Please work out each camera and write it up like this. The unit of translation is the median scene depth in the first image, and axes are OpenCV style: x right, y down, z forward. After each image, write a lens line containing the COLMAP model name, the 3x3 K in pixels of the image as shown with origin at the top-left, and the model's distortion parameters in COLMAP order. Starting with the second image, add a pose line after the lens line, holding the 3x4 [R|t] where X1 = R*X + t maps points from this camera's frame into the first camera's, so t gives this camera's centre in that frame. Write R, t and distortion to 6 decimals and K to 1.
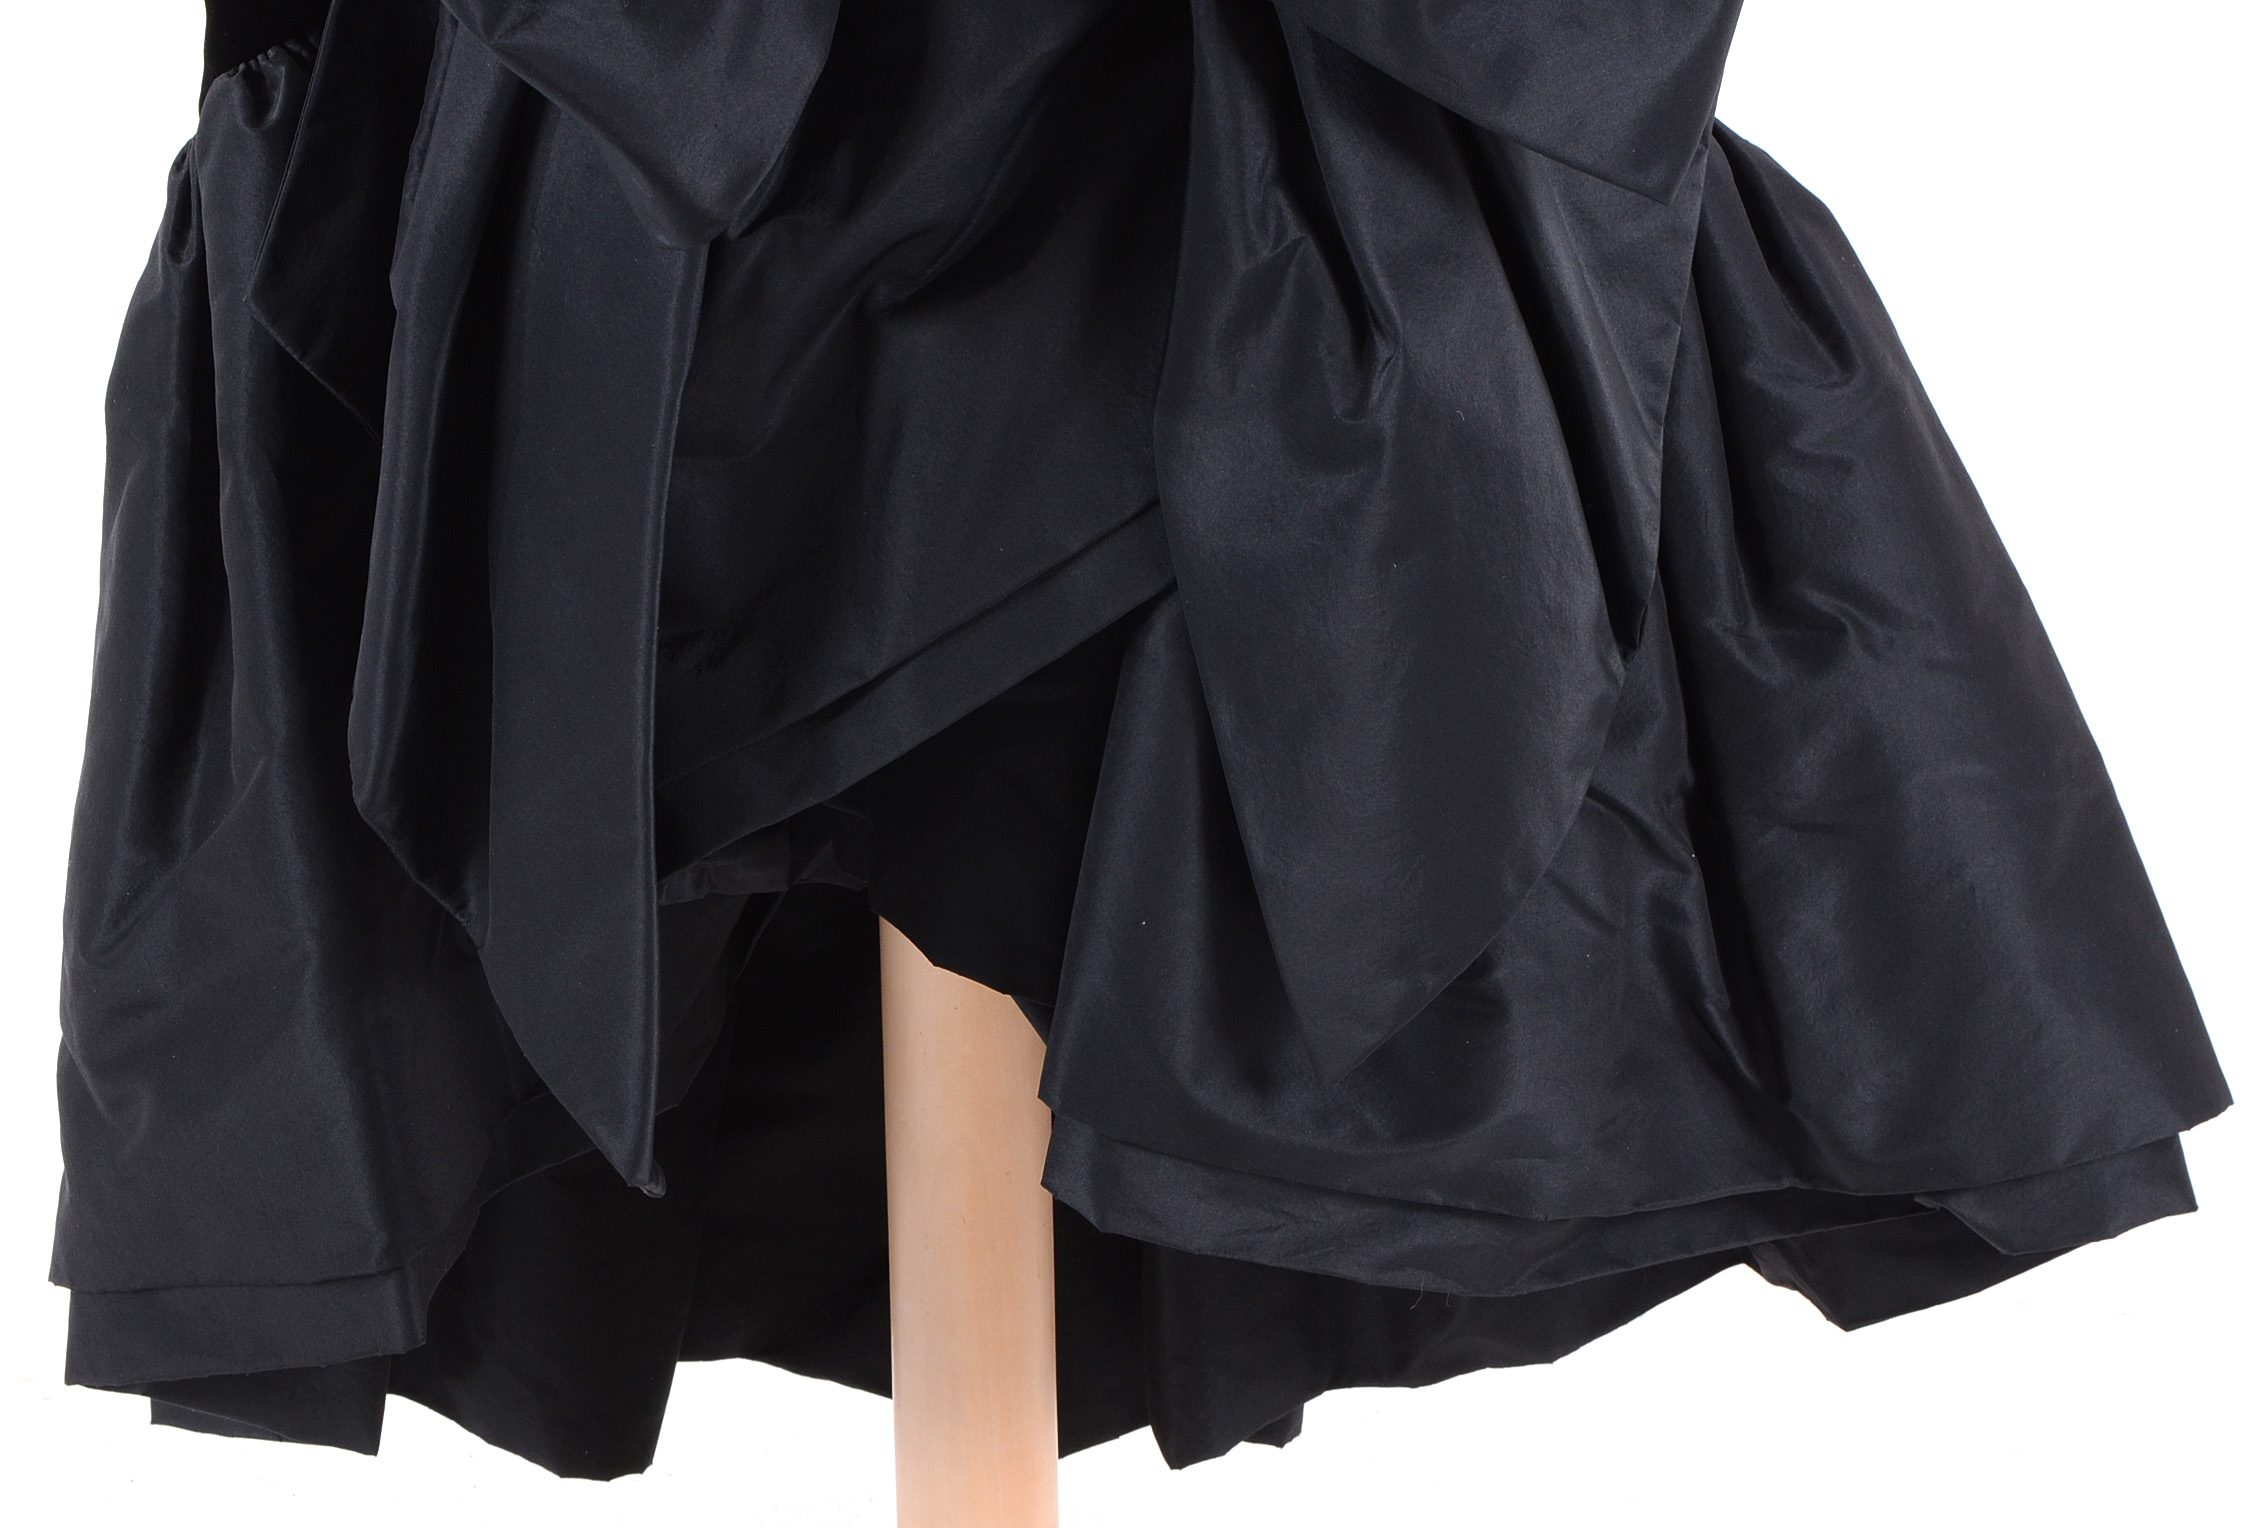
lens RADIAL K [[5030.5, 0, 1138.8], [0, 5030.5, 766.1], [0, 0, 1]] dist [0.067734, 0.000000]
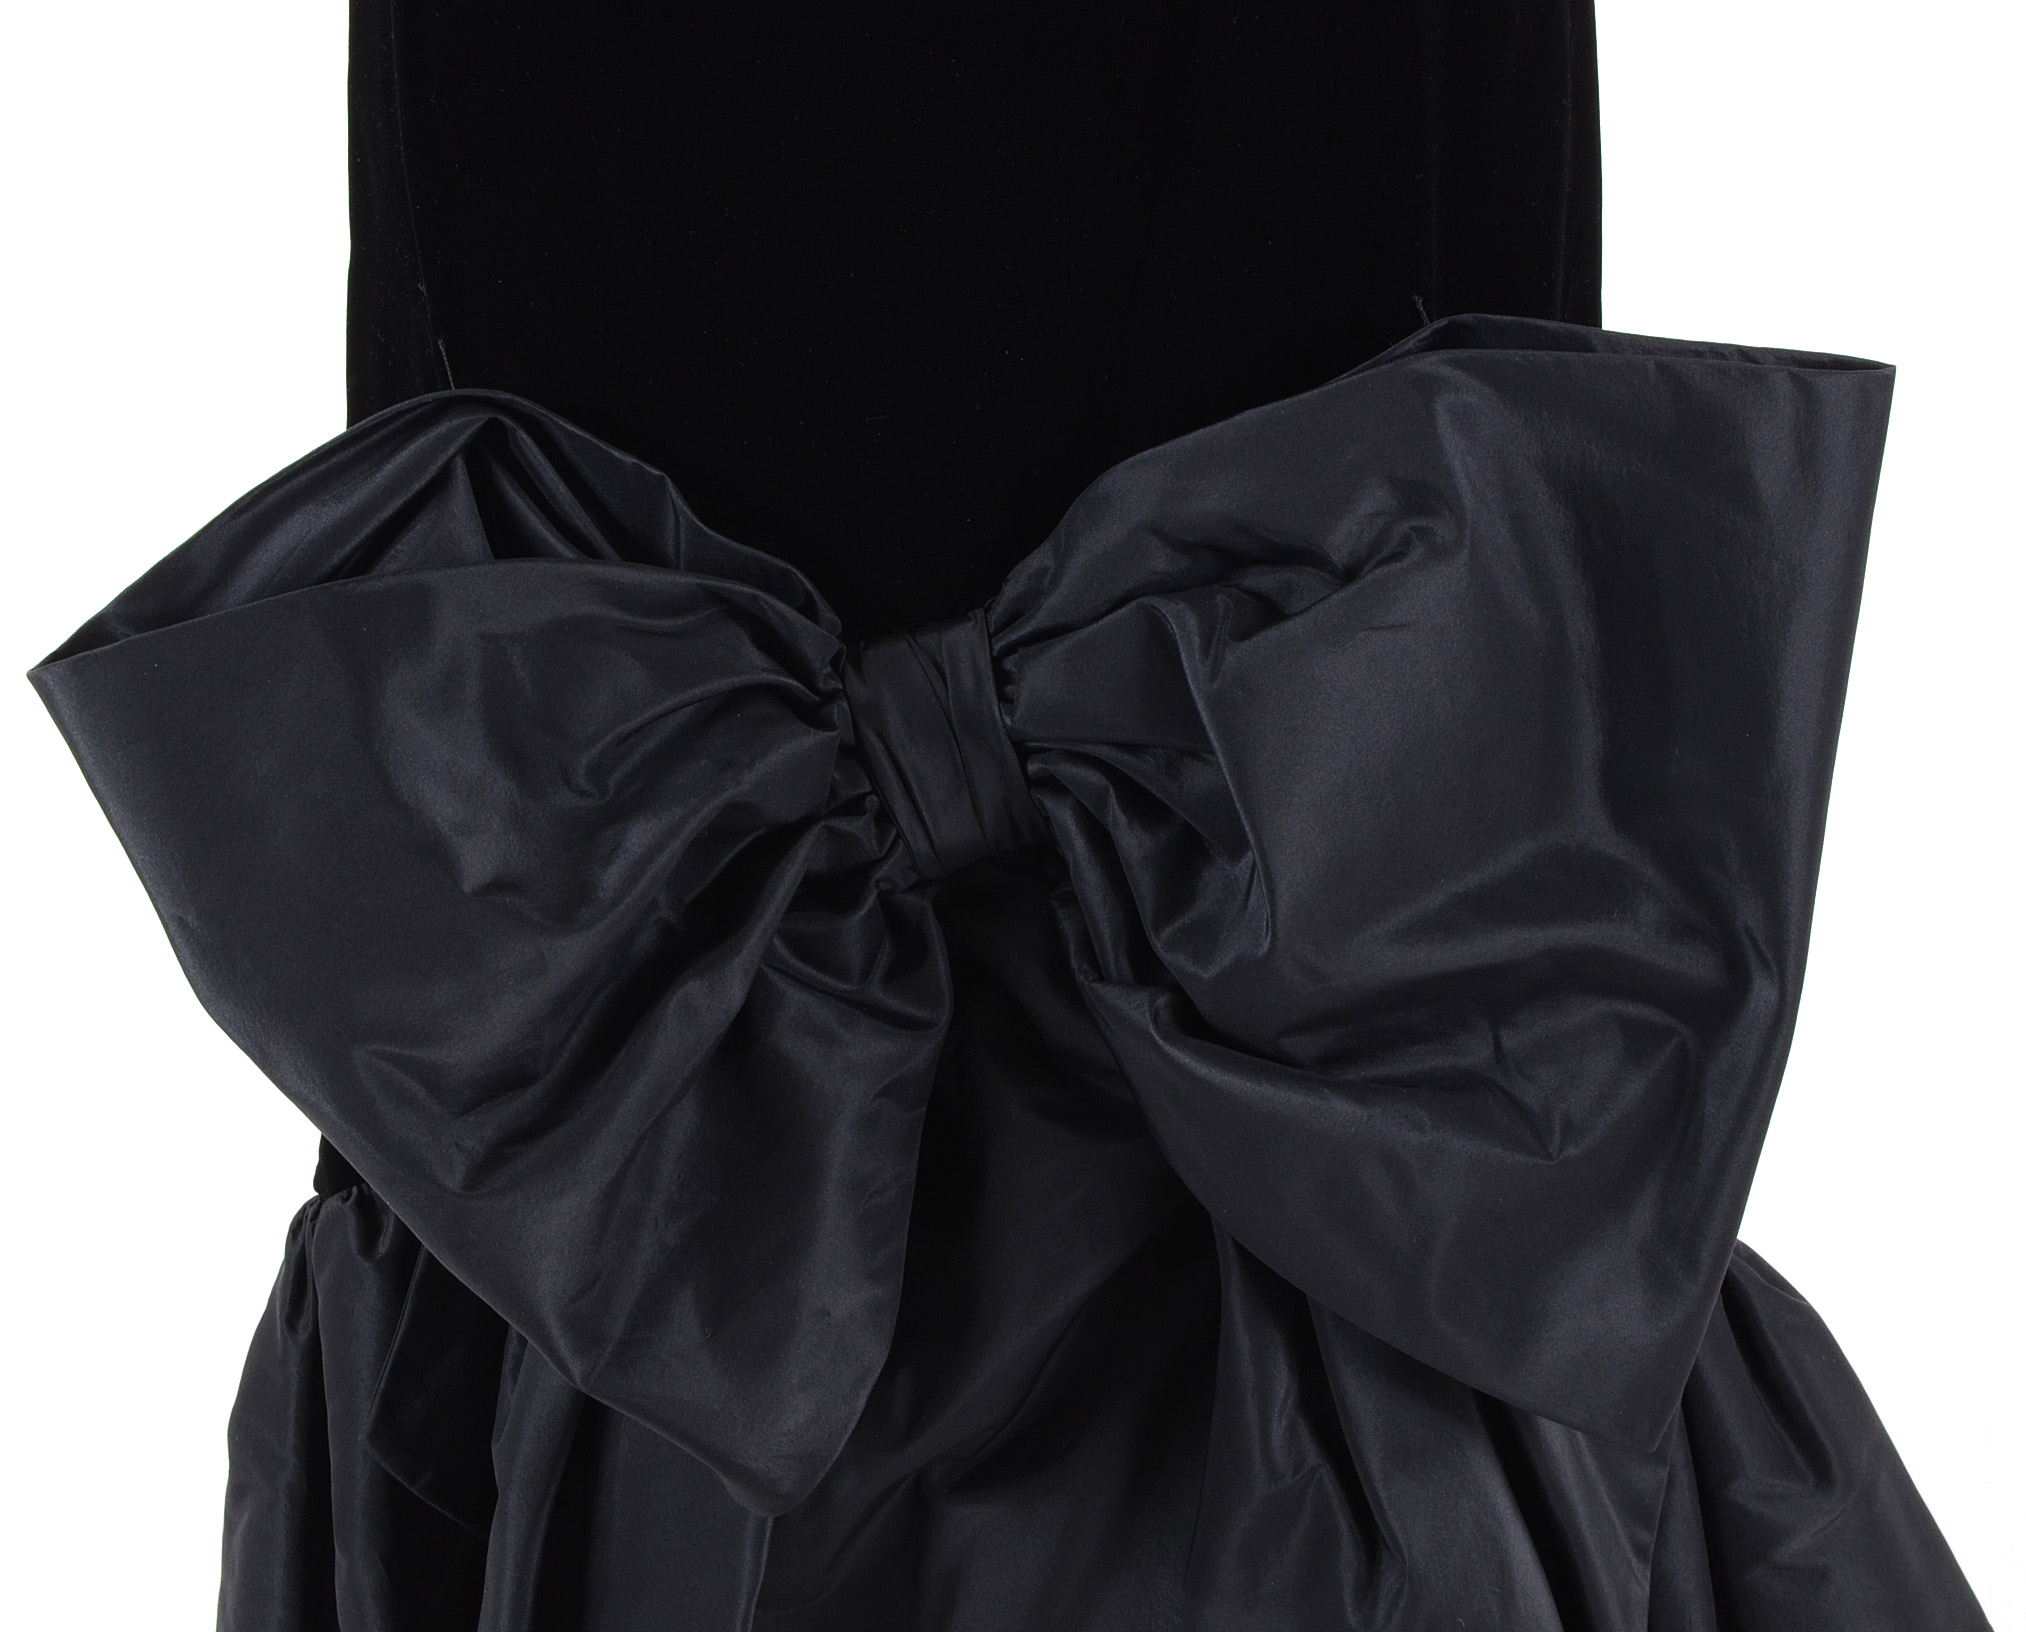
lens RADIAL K [[5232.4, 0, 1025.9], [0, 5232.4, 818.0], [0, 0, 1]] dist [0.125966, 0.000000]
pose [[0.999421, 0.009387, -0.032702, 0.004293], [-0.005721, 0.993864, 0.110461, -0.348595], [0.033538, -0.110210, 0.993342, -0.116860]]
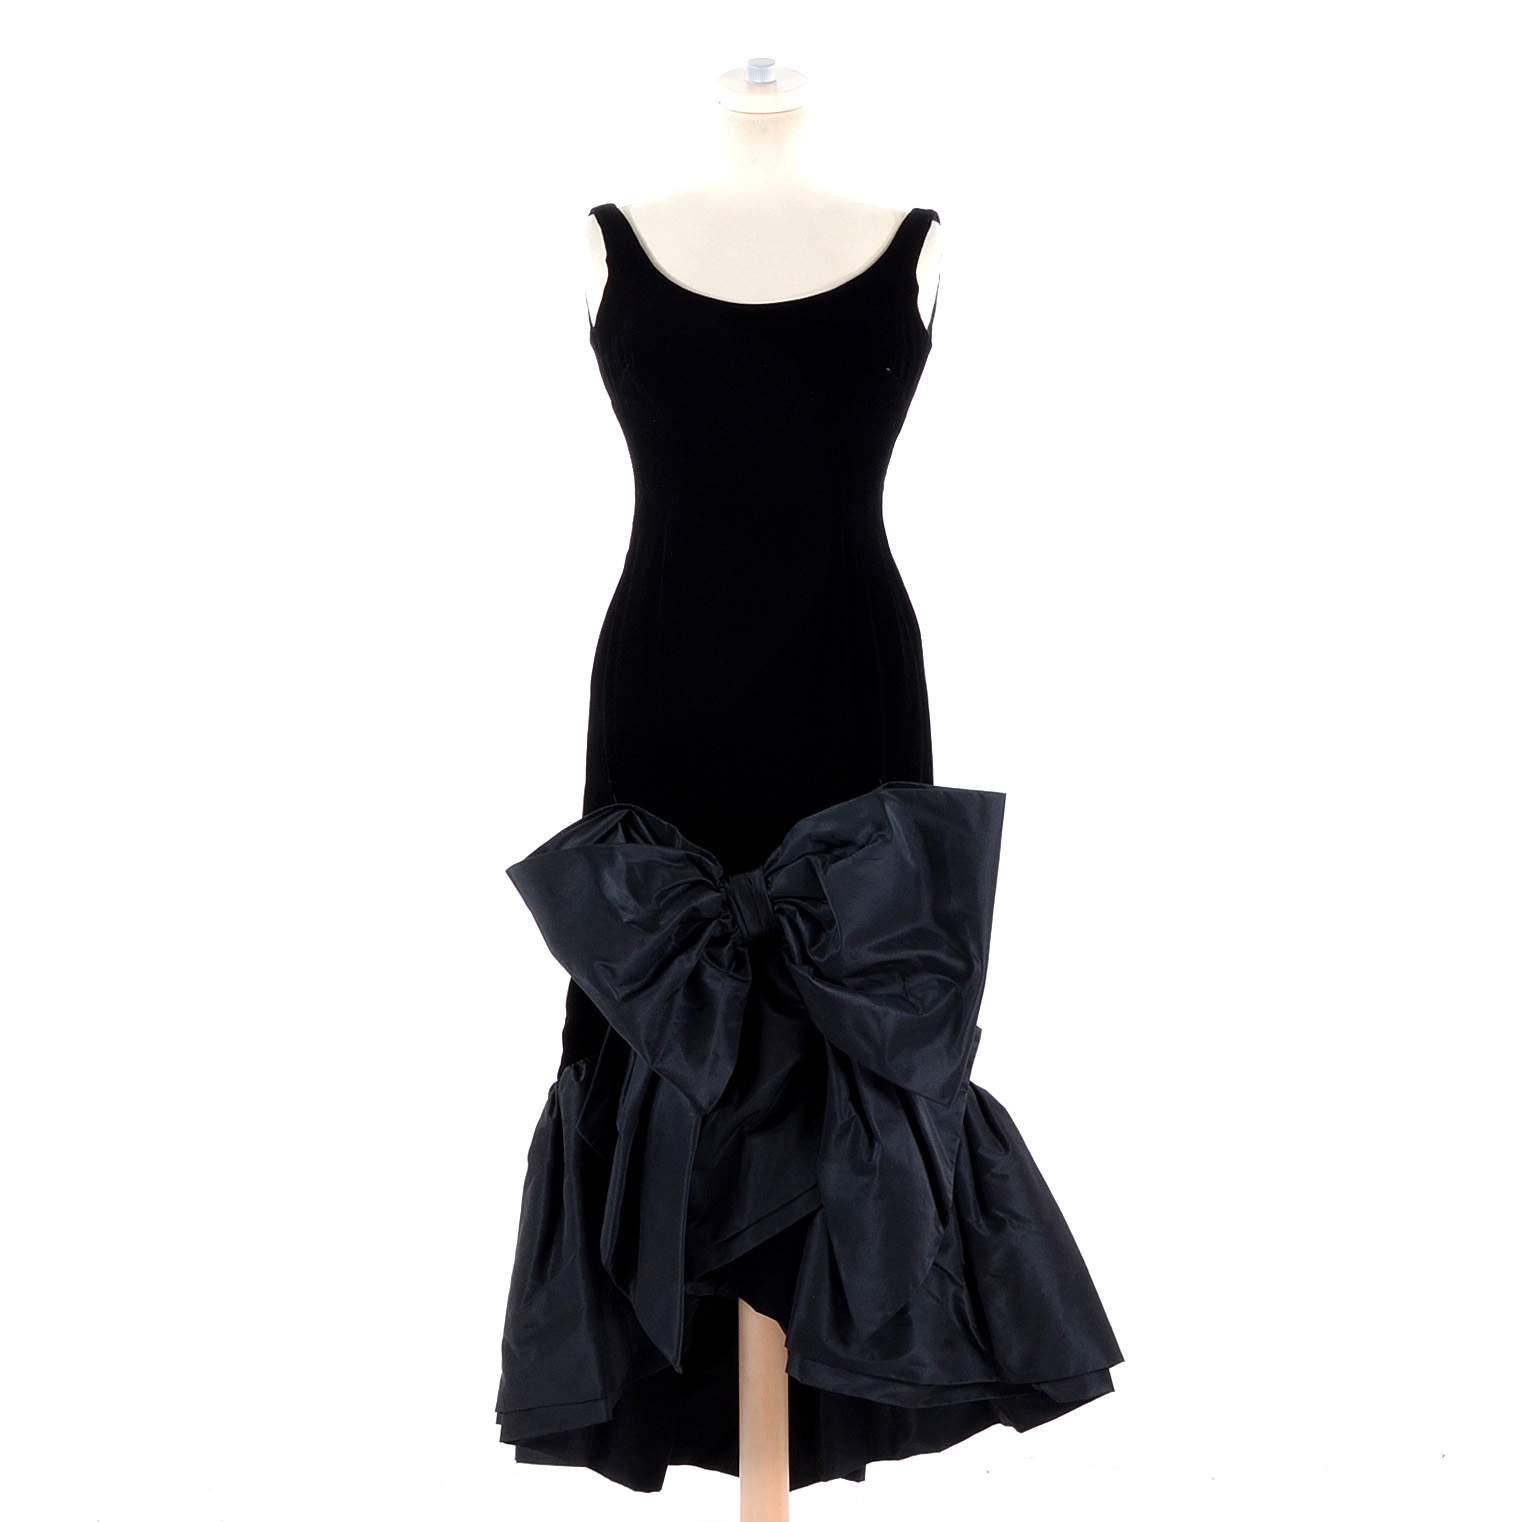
lens RADIAL K [[3436.2, 0, 767.8], [0, 3436.2, 760.8], [0, 0, 1]] dist [-0.100481, 0.000000]
pose [[0.999632, 0.007357, -0.026110, 0.029649], [-0.012159, 0.981929, -0.188858, 0.117537], [0.024249, 0.189106, 0.981657, -1.524961]]
